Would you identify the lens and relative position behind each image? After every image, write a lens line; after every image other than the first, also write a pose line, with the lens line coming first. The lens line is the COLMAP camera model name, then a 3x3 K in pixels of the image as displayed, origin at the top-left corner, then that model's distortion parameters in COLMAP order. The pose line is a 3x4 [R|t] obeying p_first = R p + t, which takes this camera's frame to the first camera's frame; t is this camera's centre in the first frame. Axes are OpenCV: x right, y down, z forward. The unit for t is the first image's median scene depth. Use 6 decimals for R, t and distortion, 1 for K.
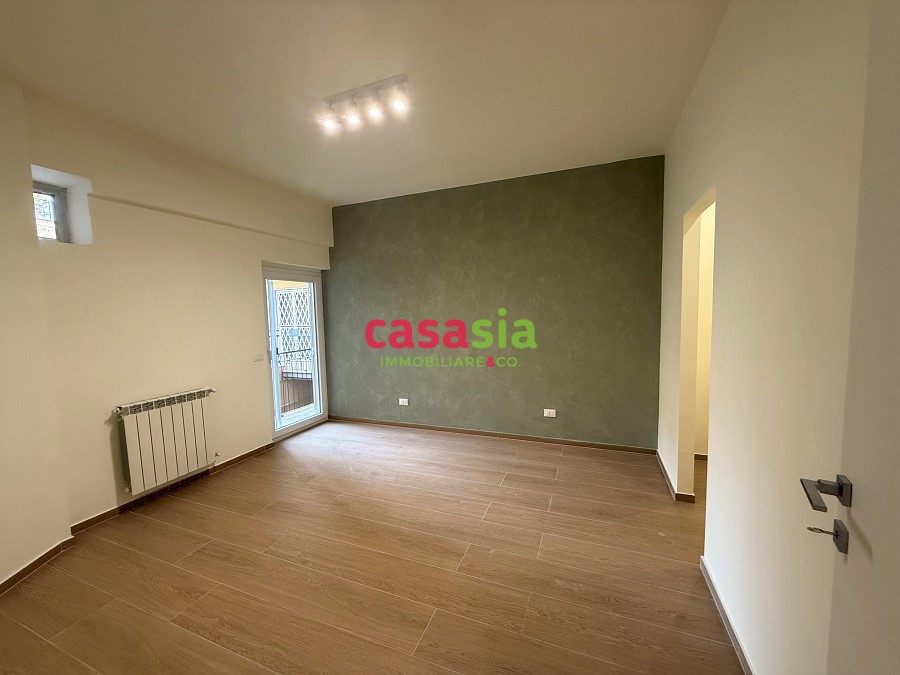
lens RADIAL K [[355.2, 0, 449.1], [0, 355.2, 340.4], [0, 0, 1]] dist [0.002025, -0.000270]
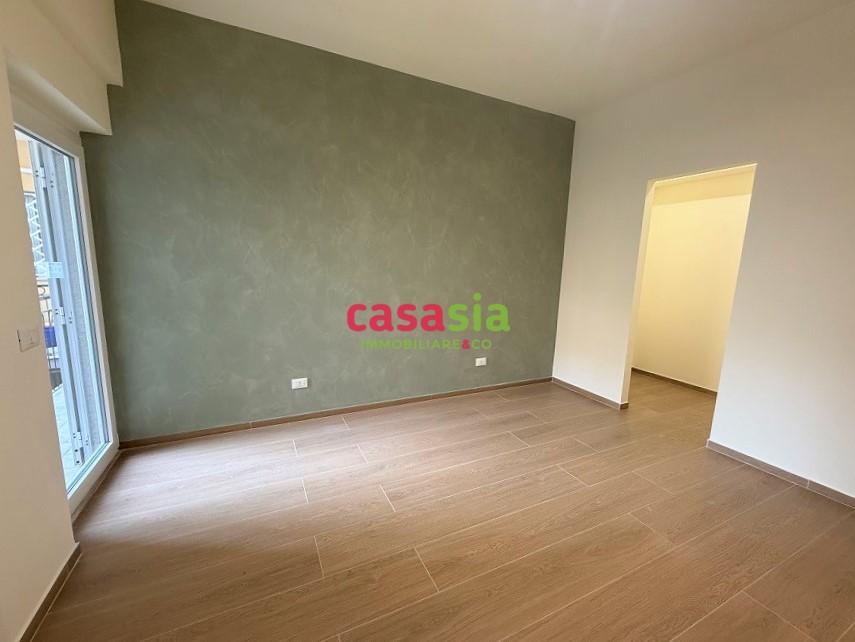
lens RADIAL K [[358.4, 0, 426.0], [0, 358.4, 322.6], [0, 0, 1]] dist [0.000871, -0.000961]
pose [[0.677418, -0.079993, 0.731236, -0.597444], [0.015497, 0.995401, 0.094535, 0.005378], [-0.735435, -0.052708, 0.675542, 0.529518]]
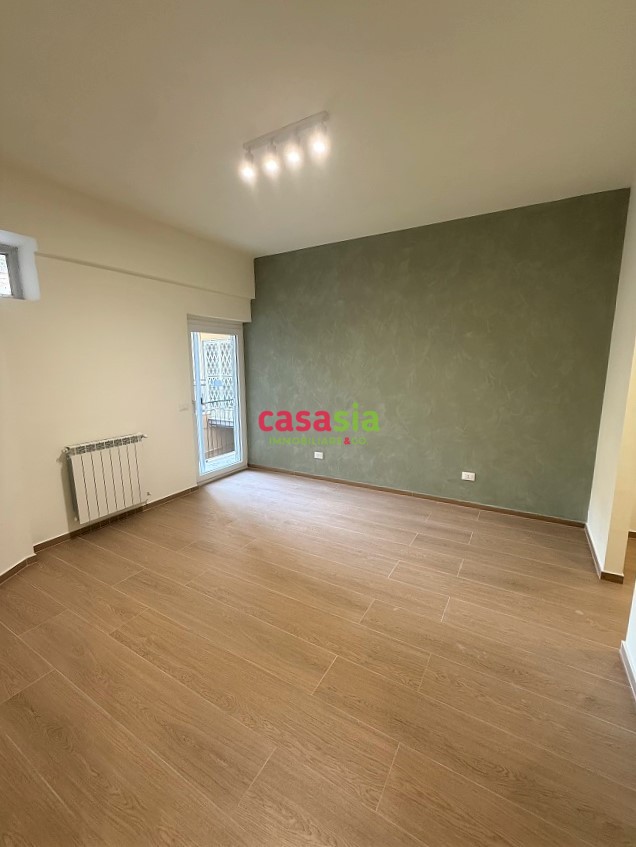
lens RADIAL K [[355.1, 0, 318.3], [0, 355.1, 424.4], [0, 0, 1]] dist [0.000871, -0.000961]
pose [[0.988981, 0.045527, -0.140870, 0.013633], [-0.032659, 0.995191, 0.092348, -0.012348], [0.144397, -0.086730, 0.985712, 0.007258]]
